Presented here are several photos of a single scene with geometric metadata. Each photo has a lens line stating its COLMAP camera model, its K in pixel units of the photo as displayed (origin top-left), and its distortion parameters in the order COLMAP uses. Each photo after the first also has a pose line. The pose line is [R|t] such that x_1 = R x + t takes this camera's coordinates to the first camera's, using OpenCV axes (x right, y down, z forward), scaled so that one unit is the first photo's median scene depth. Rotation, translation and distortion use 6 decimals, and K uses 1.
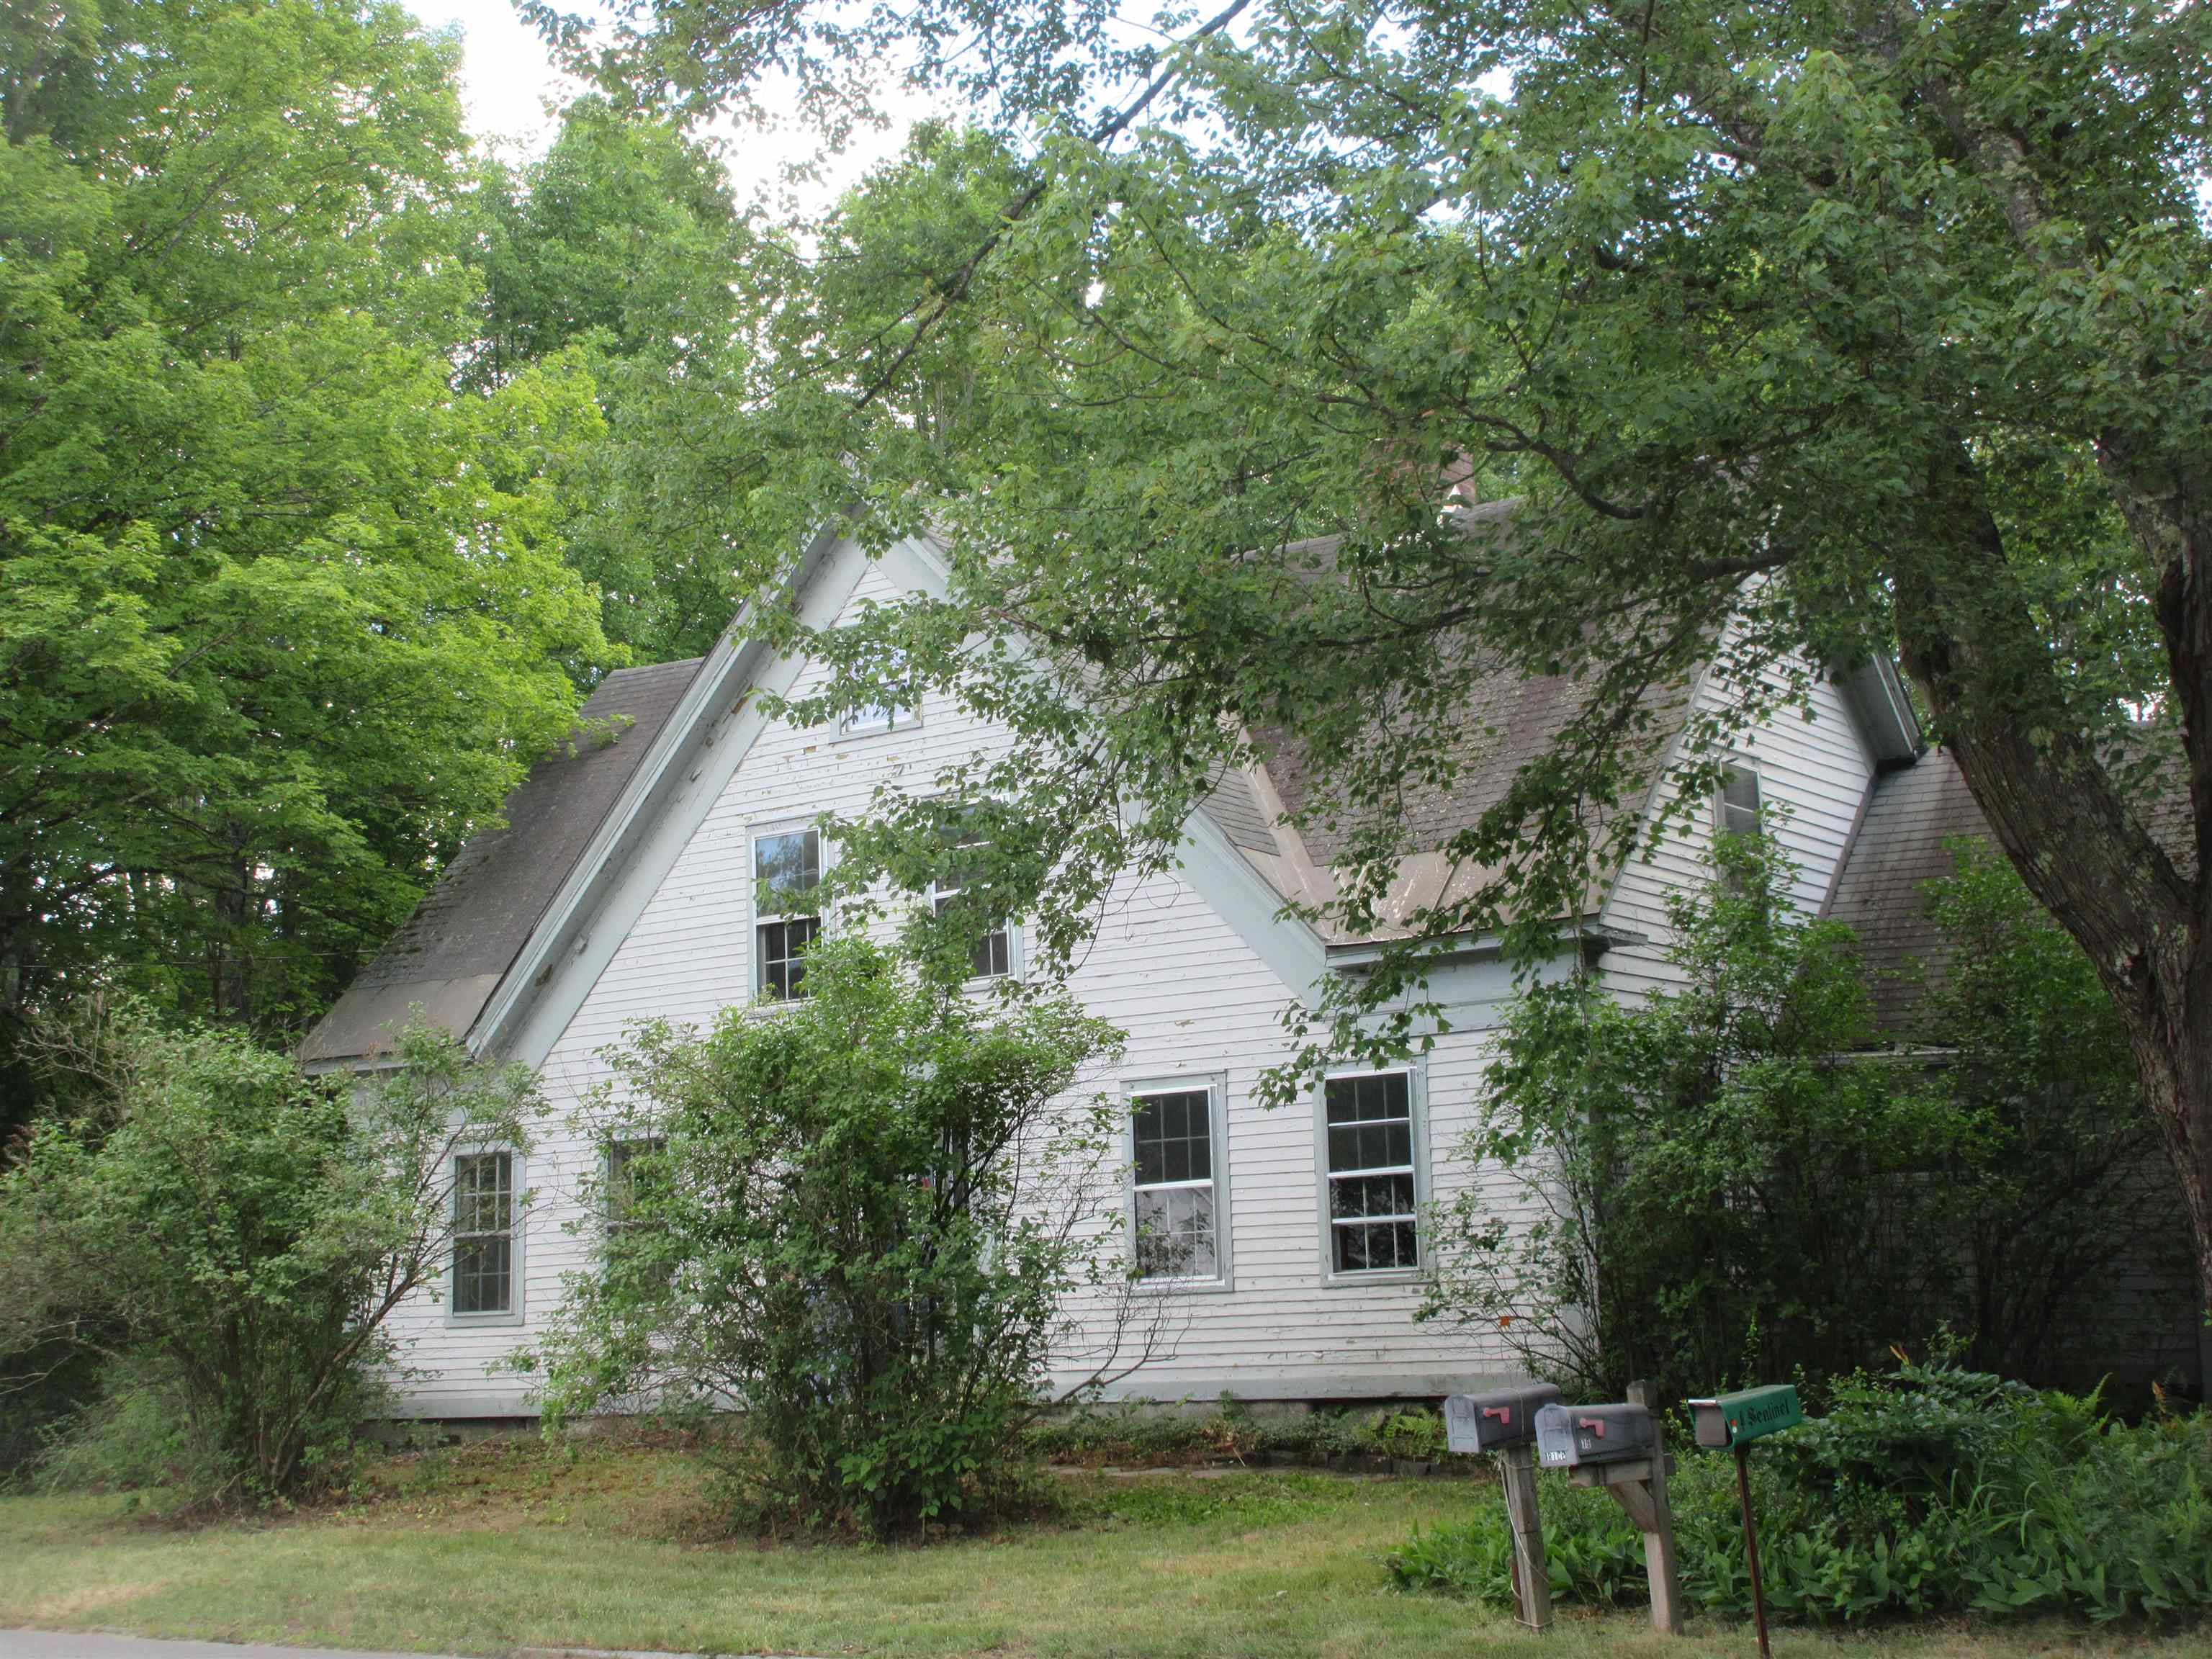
lens RADIAL K [[3073.7, 0, 1108.8], [0, 3073.7, 831.1], [0, 0, 1]] dist [-0.004151, 0.000000]
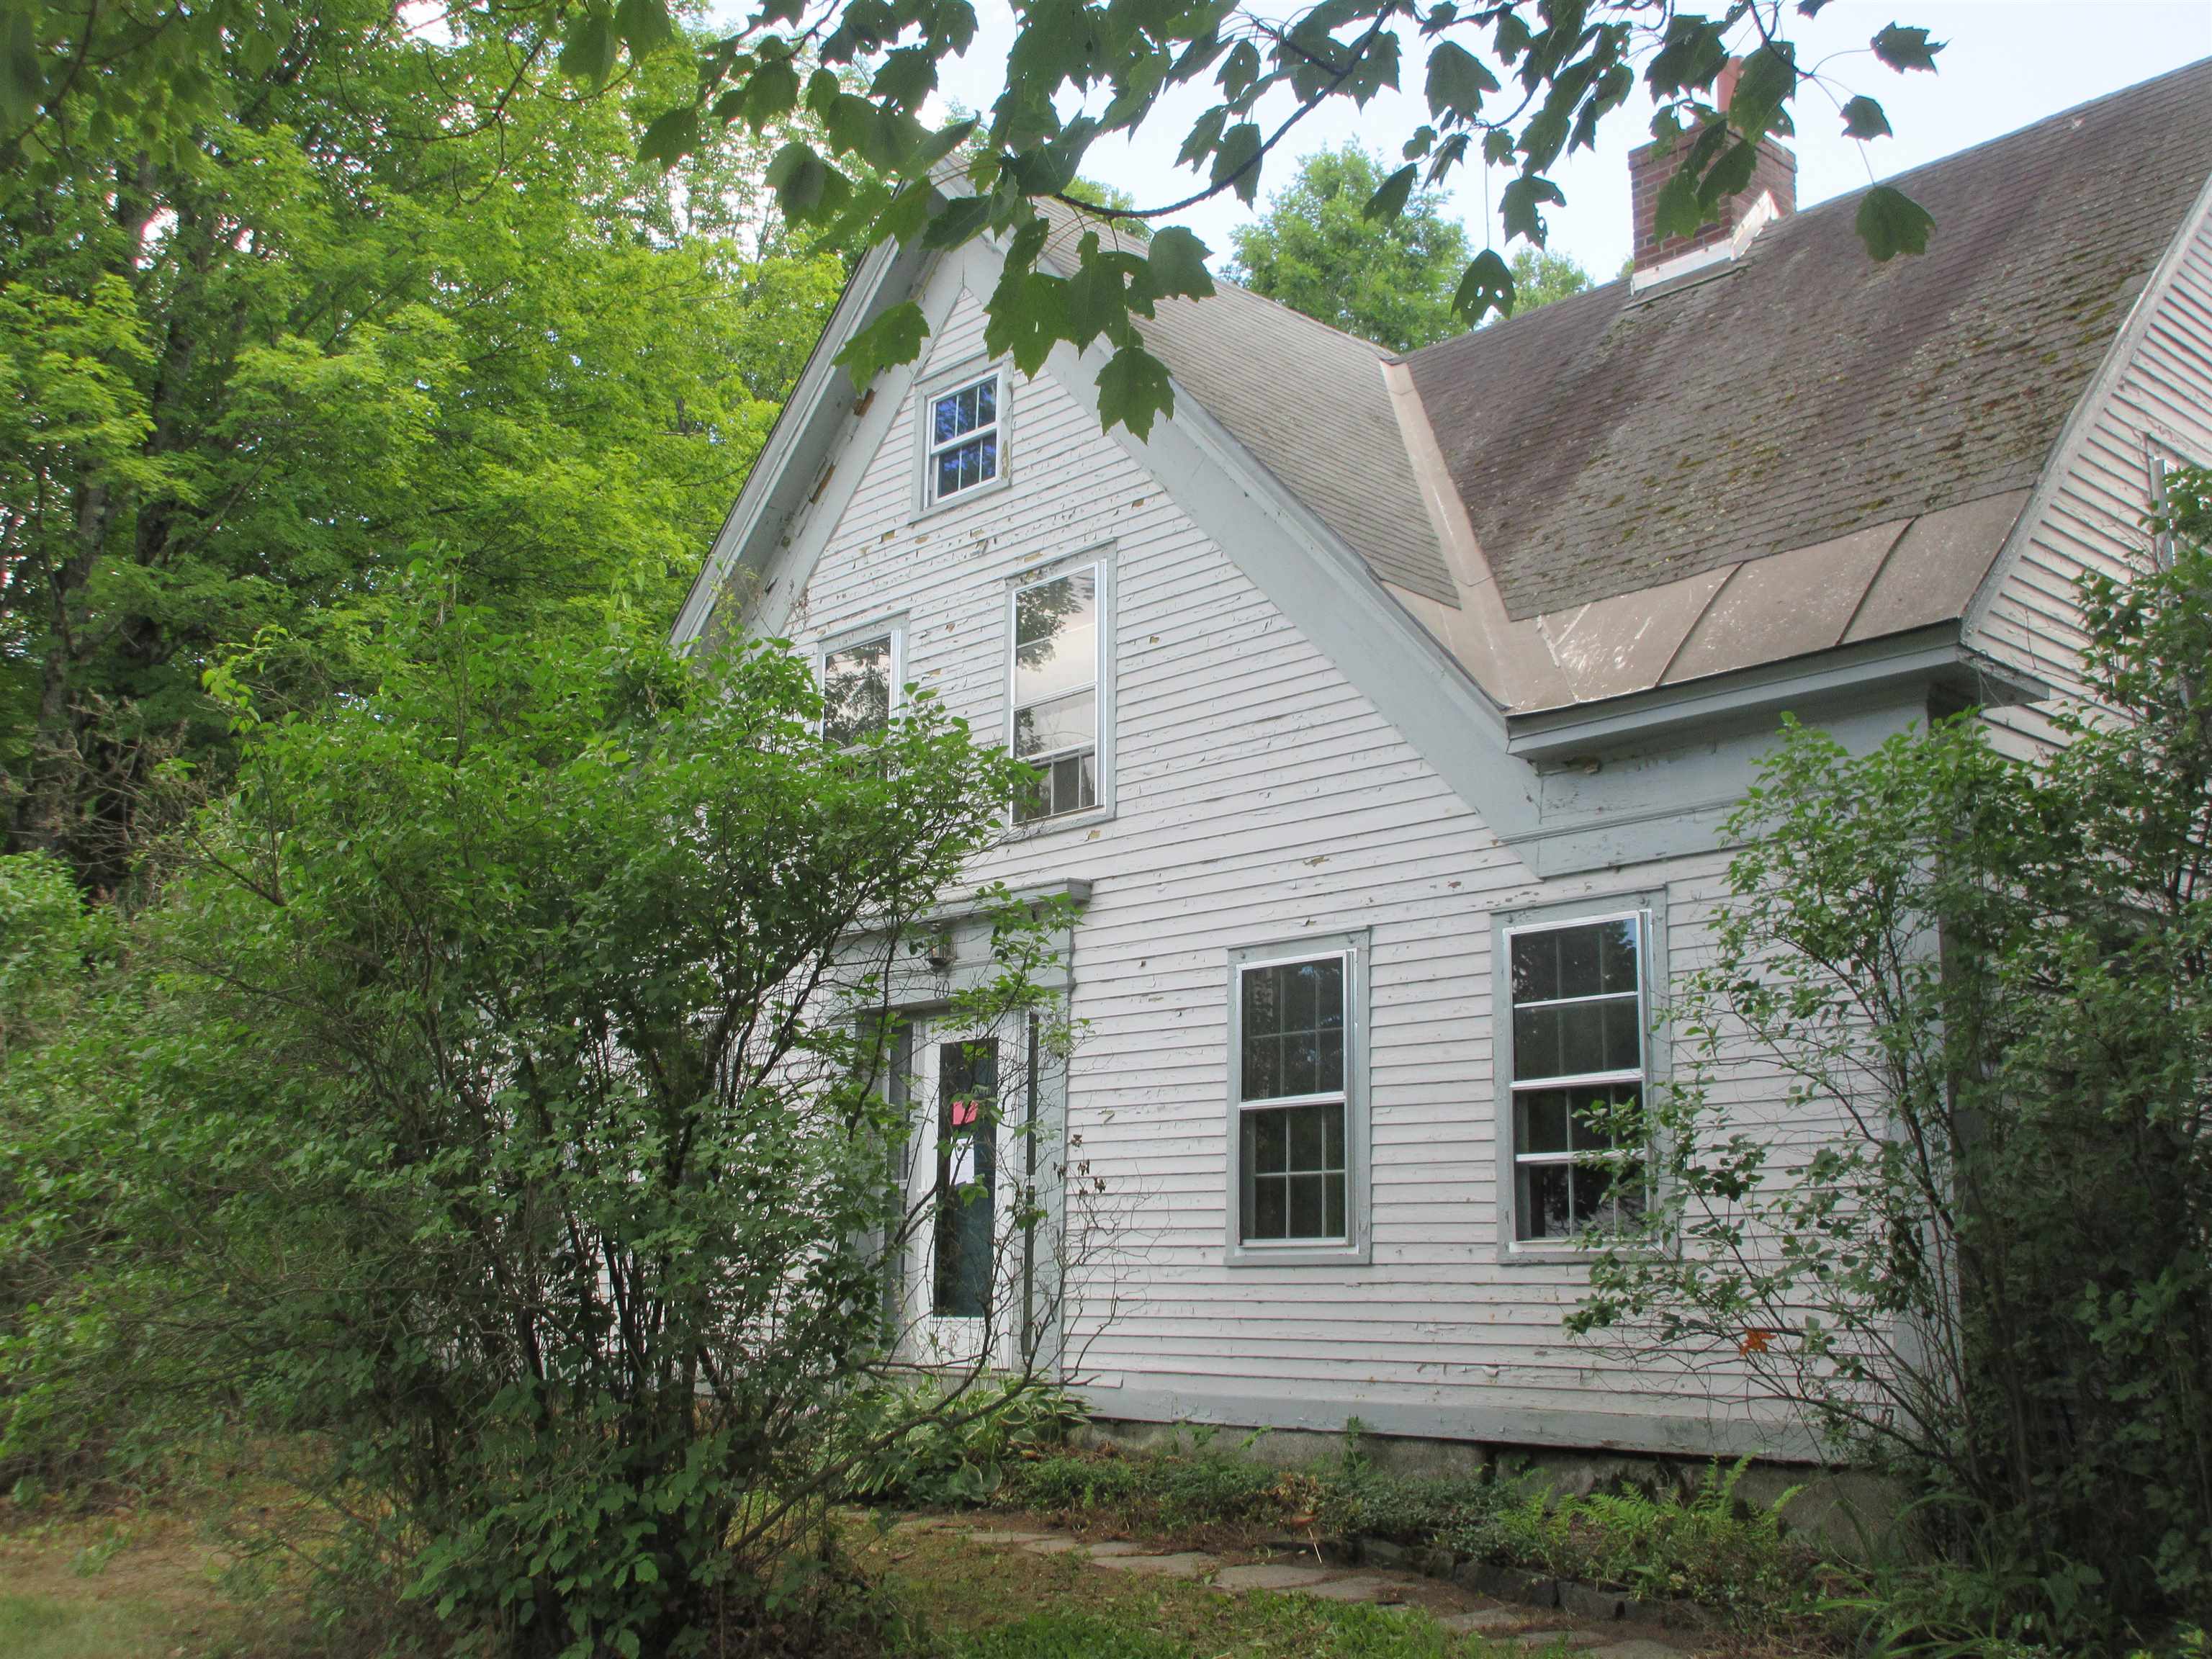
lens RADIAL K [[2319.9, 0, 1103.5], [0, 2319.9, 819.7], [0, 0, 1]] dist [-0.008122, 0.000000]
pose [[0.978456, 0.004392, -0.206411, 0.093313], [-0.012929, 0.999115, -0.040028, 0.082860], [0.206053, 0.041835, 0.977646, 0.549162]]
